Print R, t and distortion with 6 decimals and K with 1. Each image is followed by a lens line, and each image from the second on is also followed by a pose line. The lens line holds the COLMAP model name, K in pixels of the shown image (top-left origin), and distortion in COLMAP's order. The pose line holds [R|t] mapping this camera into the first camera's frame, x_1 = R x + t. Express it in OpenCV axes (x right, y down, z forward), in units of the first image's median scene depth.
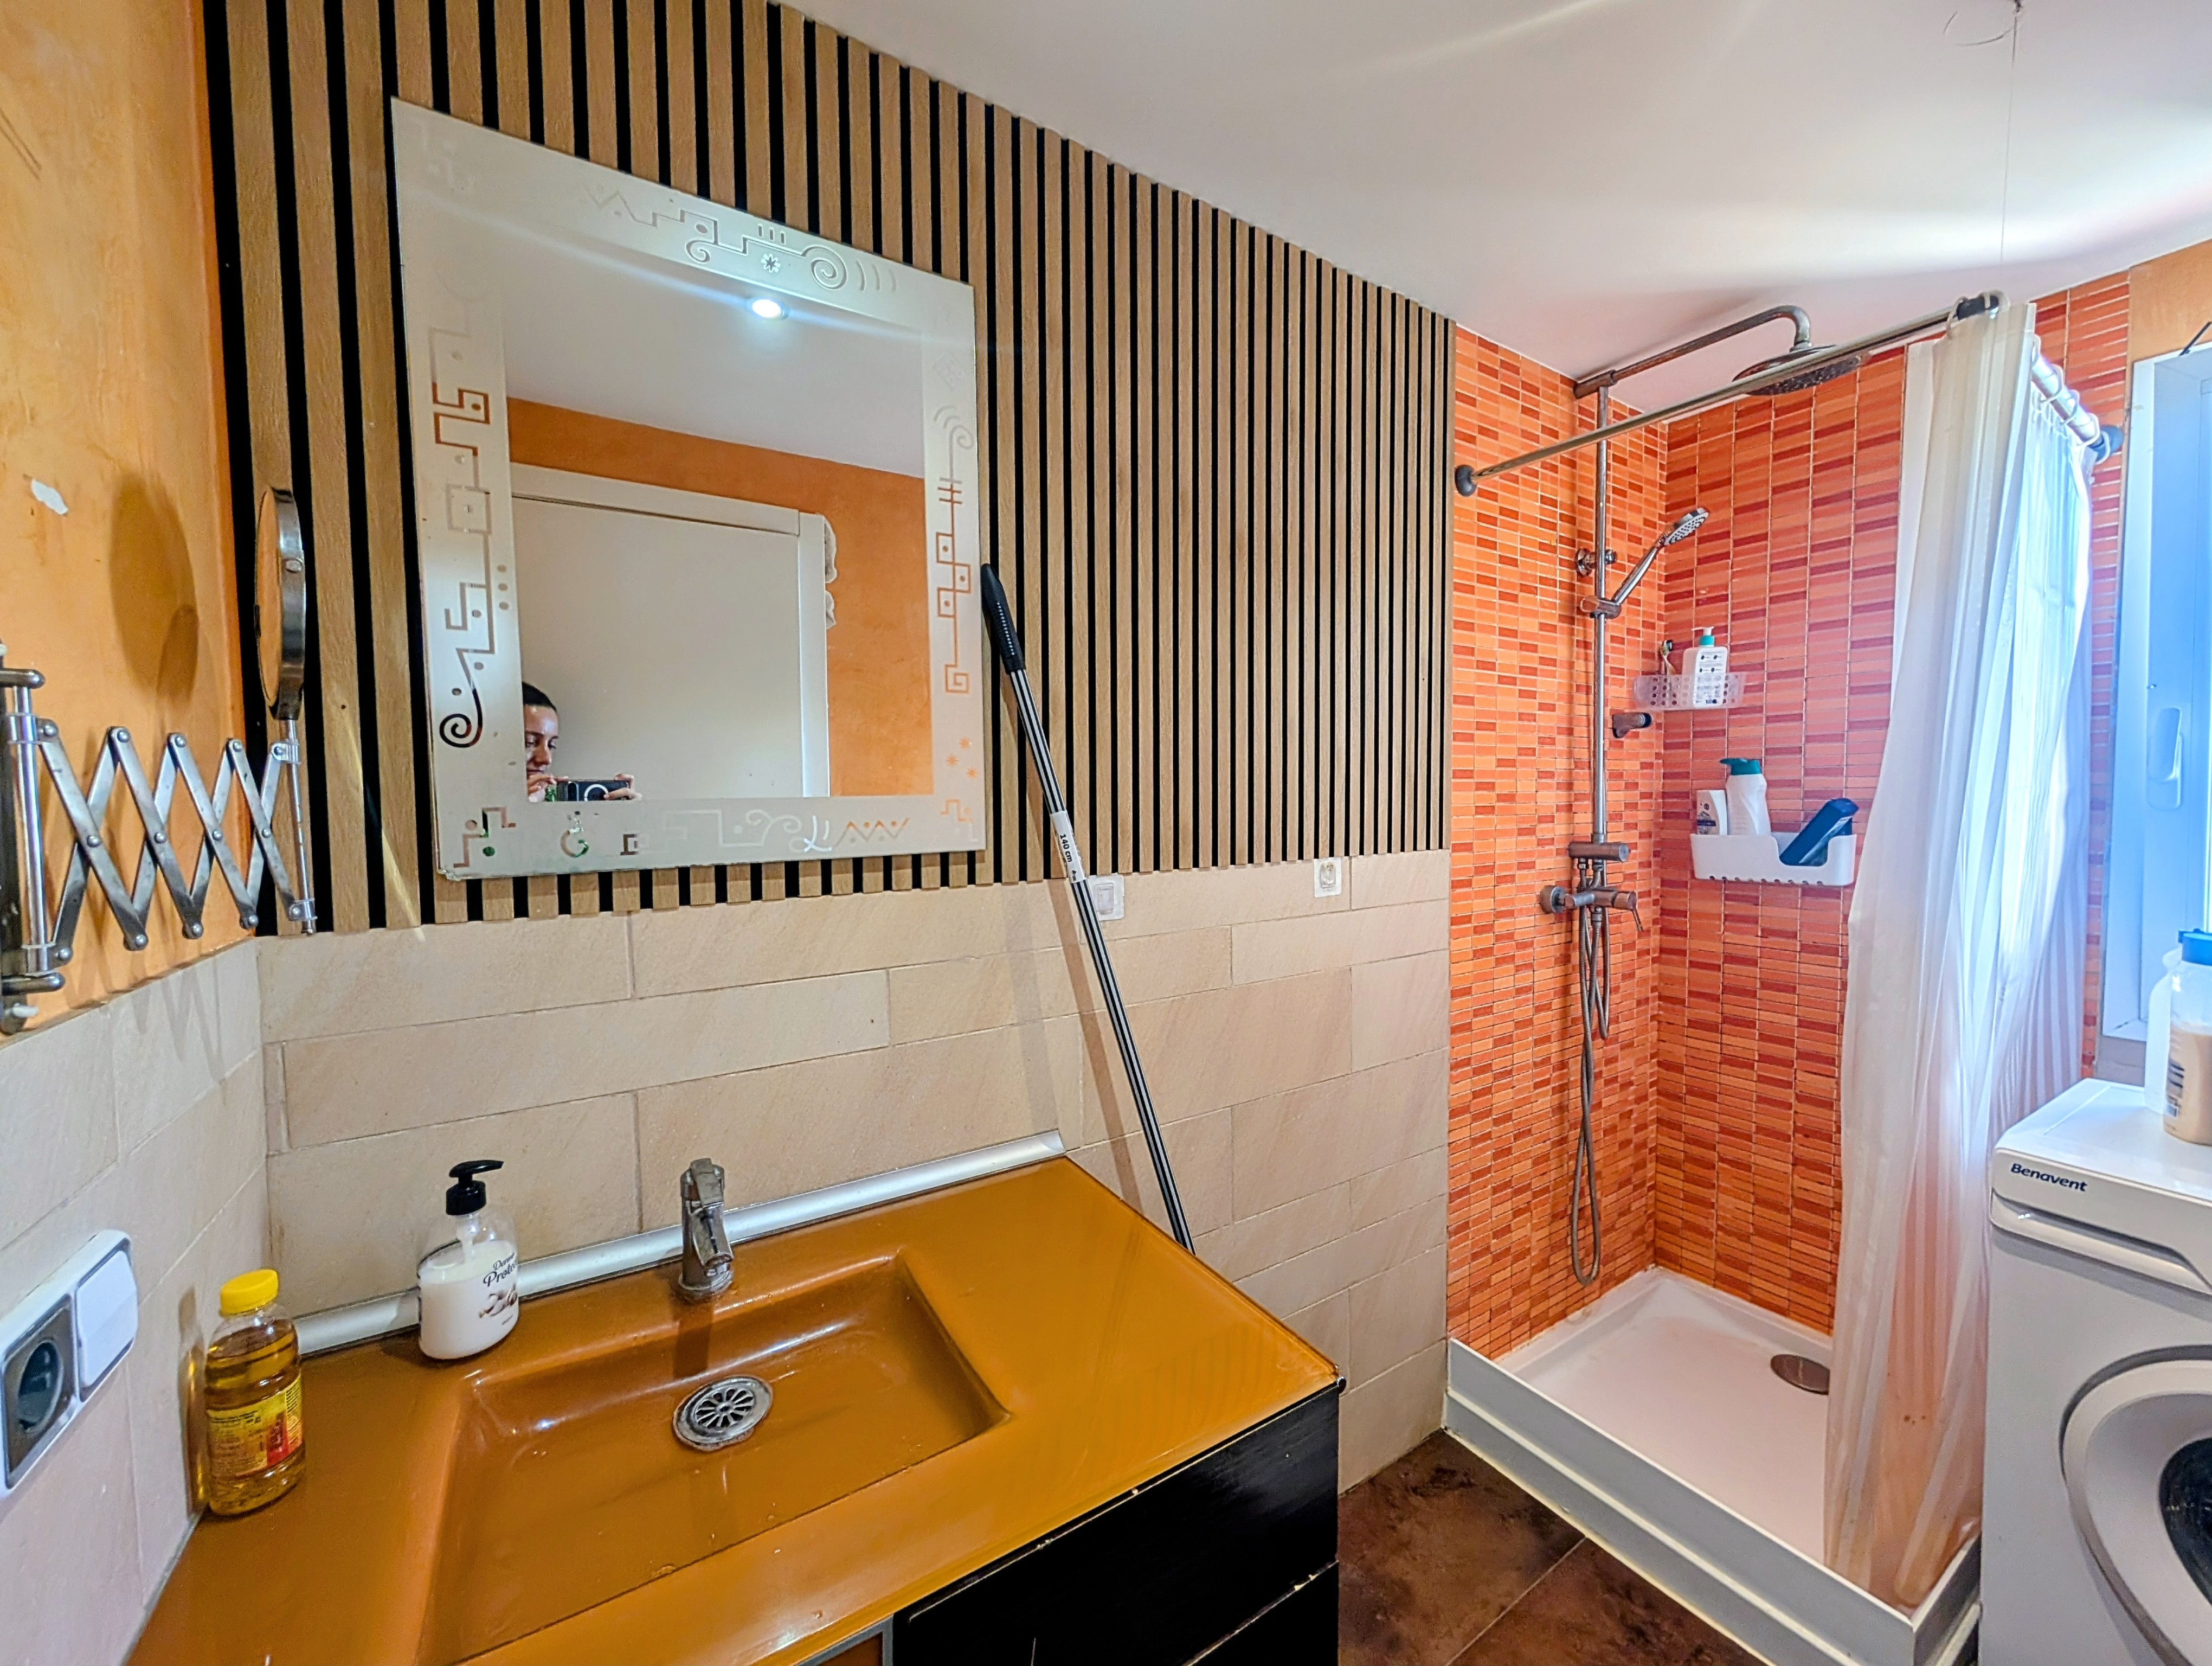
lens RADIAL K [[842.8, 0, 1098.9], [0, 842.8, 835.4], [0, 0, 1]] dist [0.000146, -0.000092]
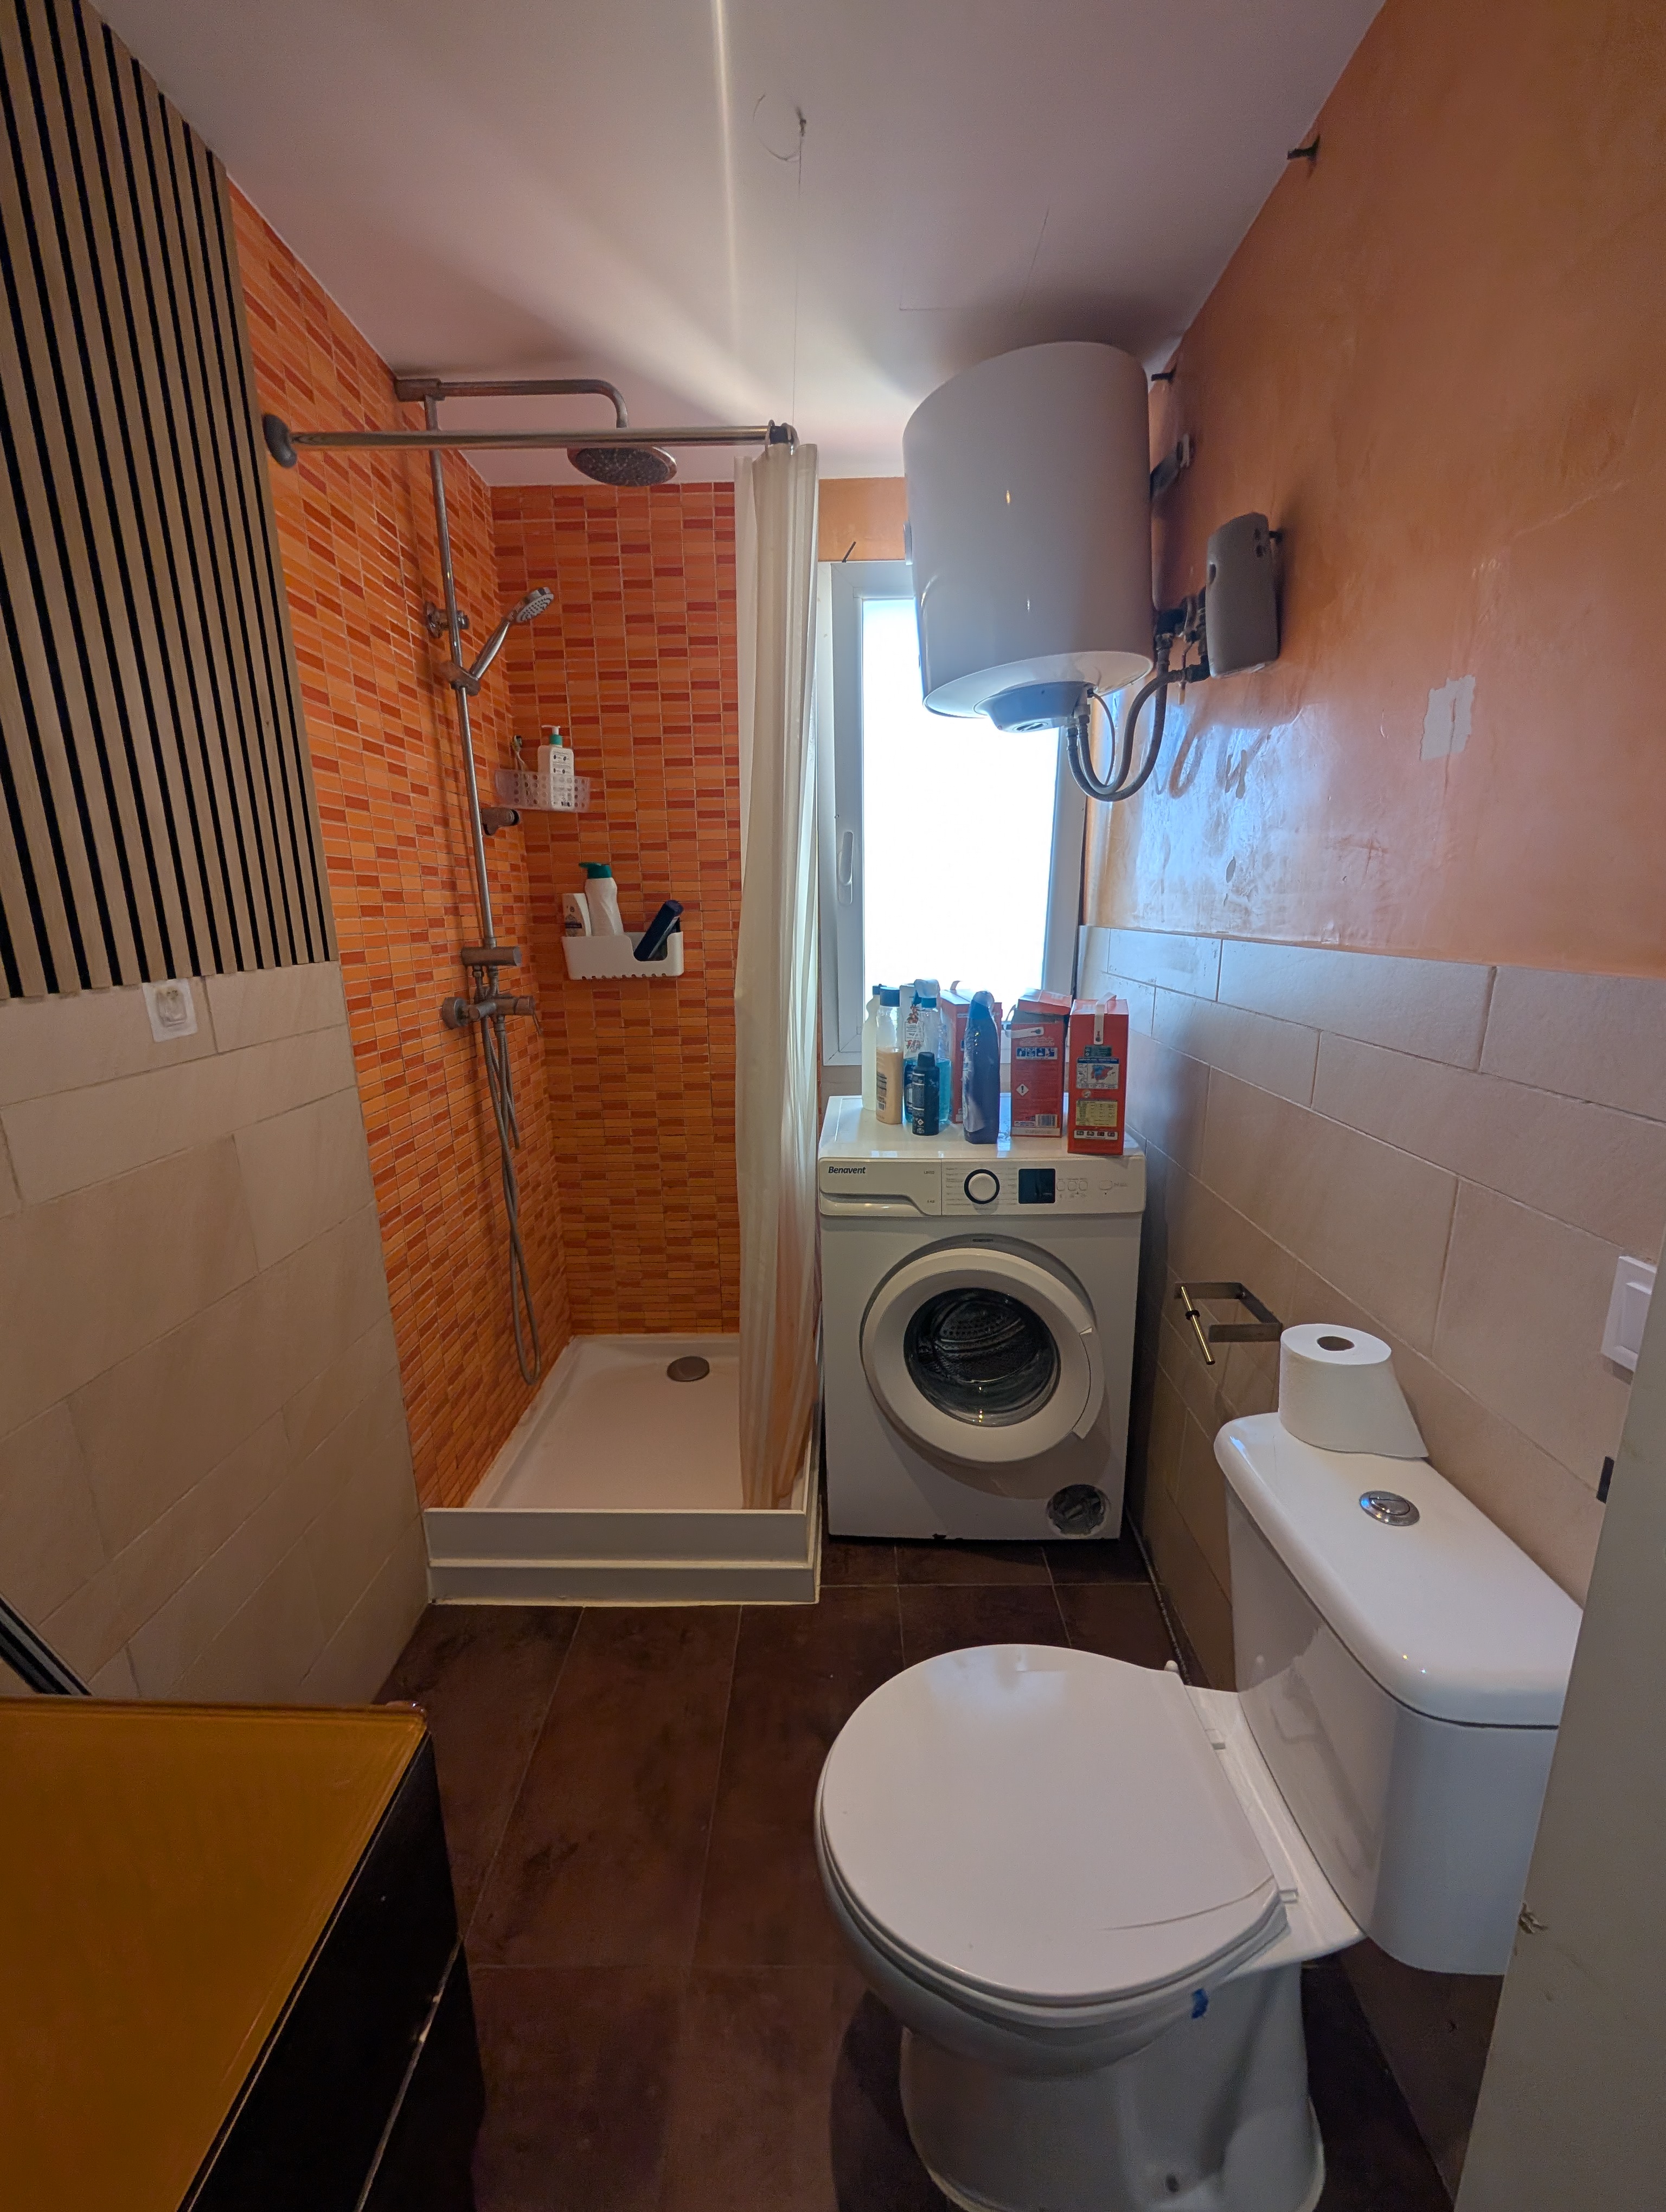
lens RADIAL K [[842.8, 0, 828.2], [0, 842.8, 1098.8], [0, 0, 1]] dist [0.000146, -0.000092]
pose [[0.546921, -0.185815, 0.816303, -0.000558], [0.050956, 0.980638, 0.189082, 0.015824], [-0.835632, -0.061817, 0.545800, 0.164764]]
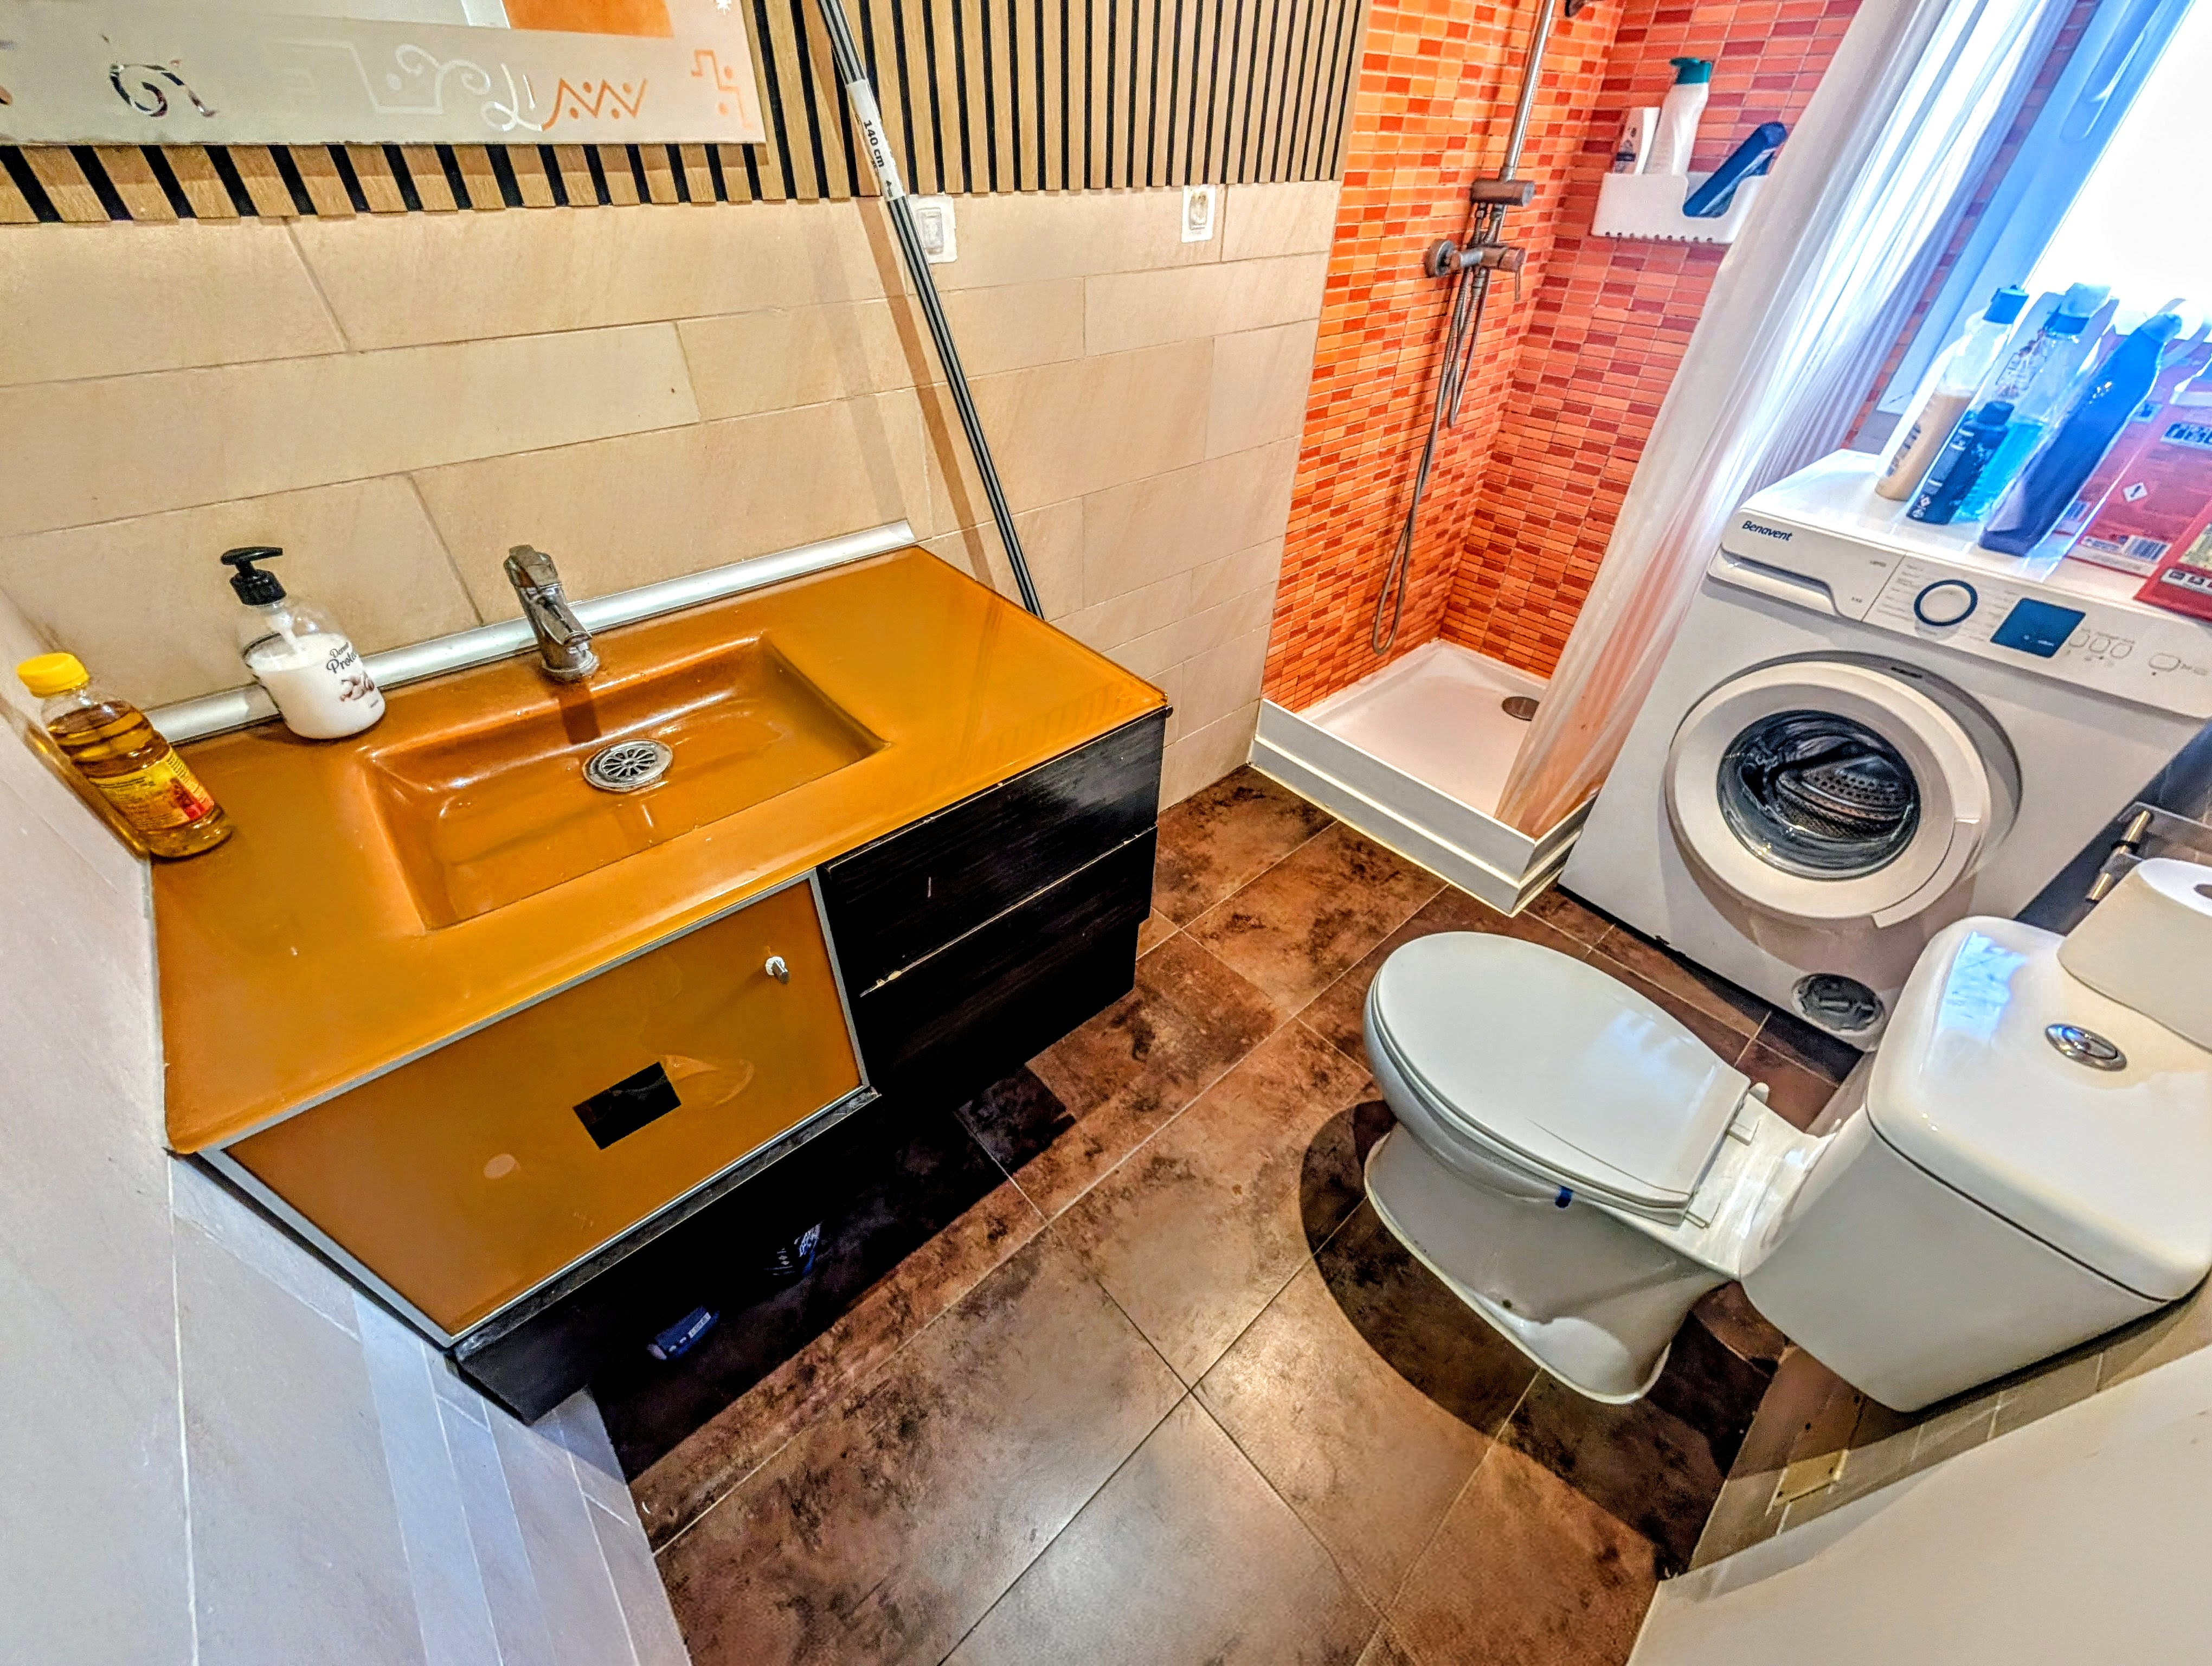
lens RADIAL K [[842.8, 0, 1098.9], [0, 842.8, 835.4], [0, 0, 1]] dist [0.000146, -0.000092]
pose [[0.986408, -0.083275, 0.141652, 0.001556], [-0.019480, 0.796724, 0.604029, 0.030781], [-0.163158, -0.598579, 0.784272, -0.015734]]
